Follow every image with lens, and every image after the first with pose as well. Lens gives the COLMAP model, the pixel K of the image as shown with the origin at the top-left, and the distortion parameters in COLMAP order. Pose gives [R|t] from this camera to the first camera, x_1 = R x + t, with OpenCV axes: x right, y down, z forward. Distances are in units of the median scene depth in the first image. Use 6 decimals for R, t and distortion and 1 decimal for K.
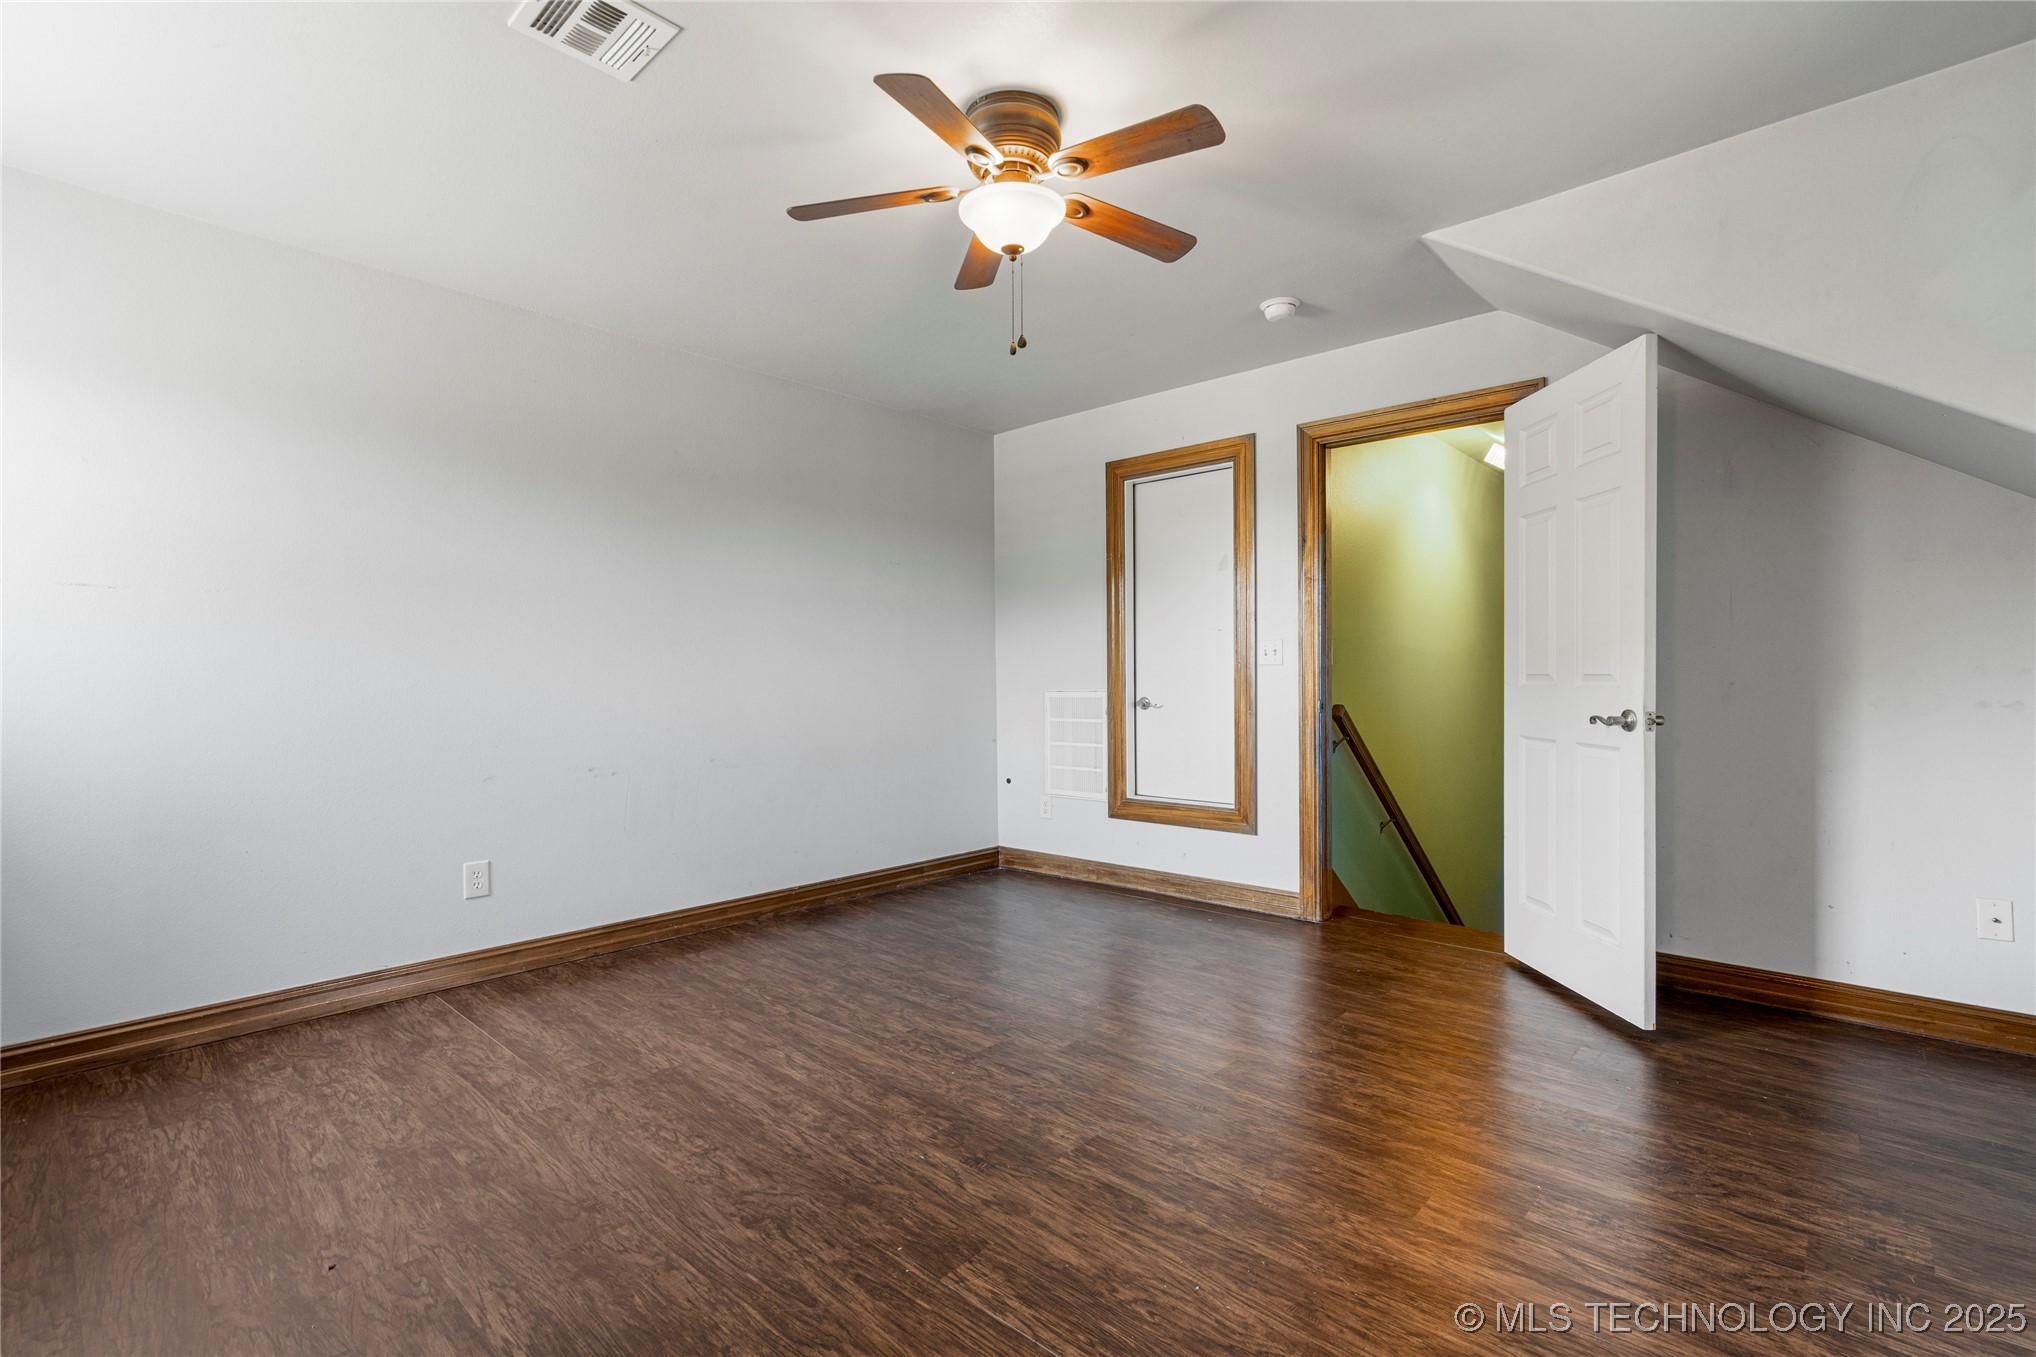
lens RADIAL K [[930.4, 0, 1018.0], [0, 930.4, 678.4], [0, 0, 1]] dist [-0.001714, -0.000036]
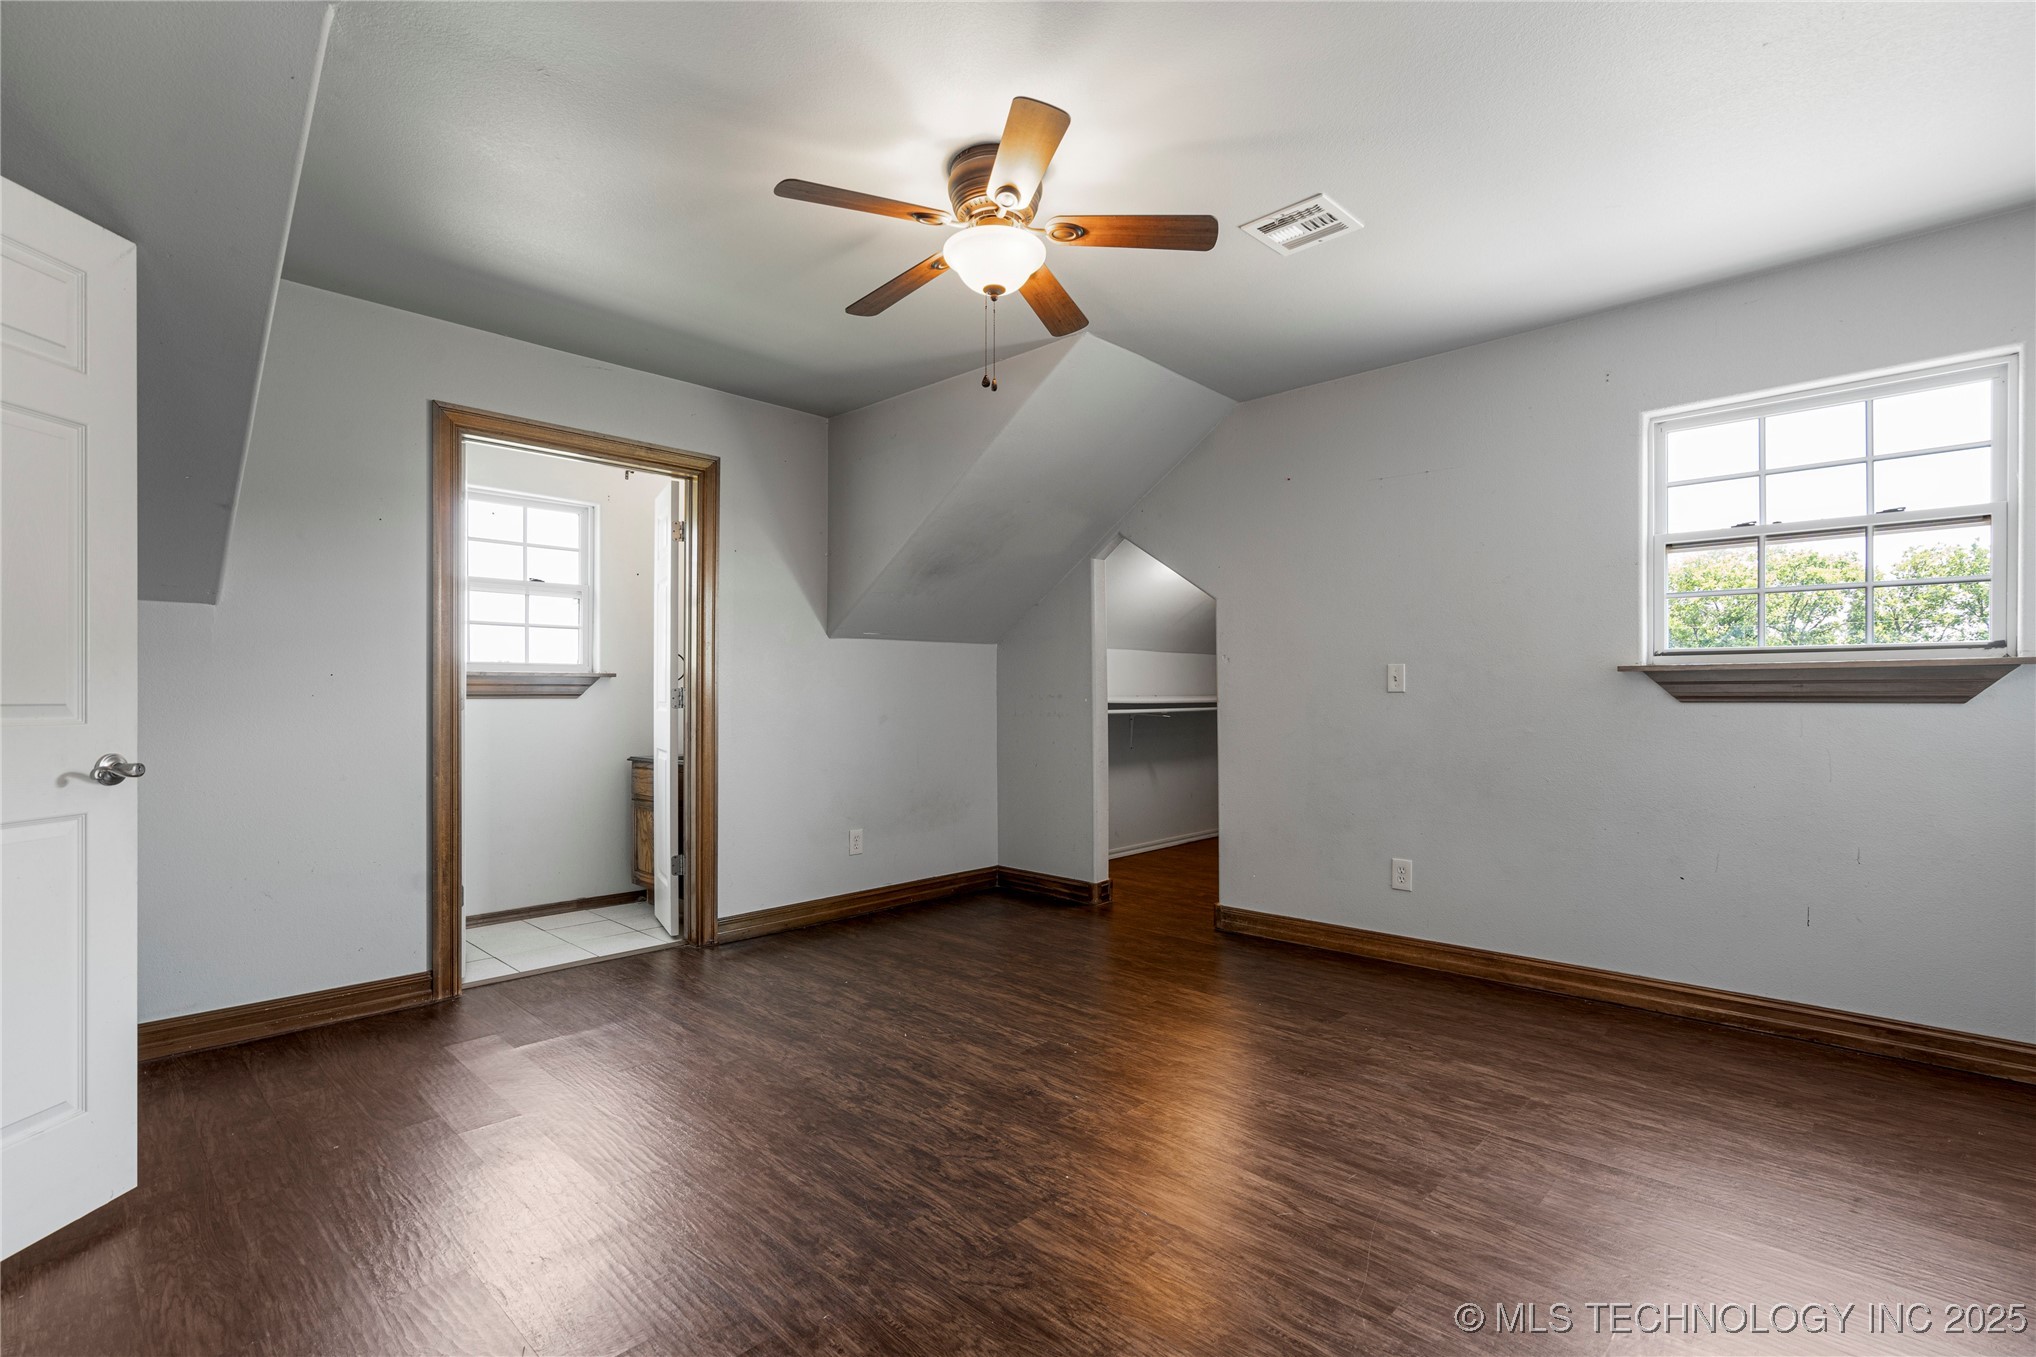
lens RADIAL K [[930.4, 0, 1018.4], [0, 930.4, 688.7], [0, 0, 1]] dist [-0.001714, -0.000036]
pose [[-0.999729, 0.008265, 0.021748, -0.057668], [0.008174, 0.999957, -0.004293, -0.011772], [-0.021782, -0.004114, -0.999754, 2.212858]]
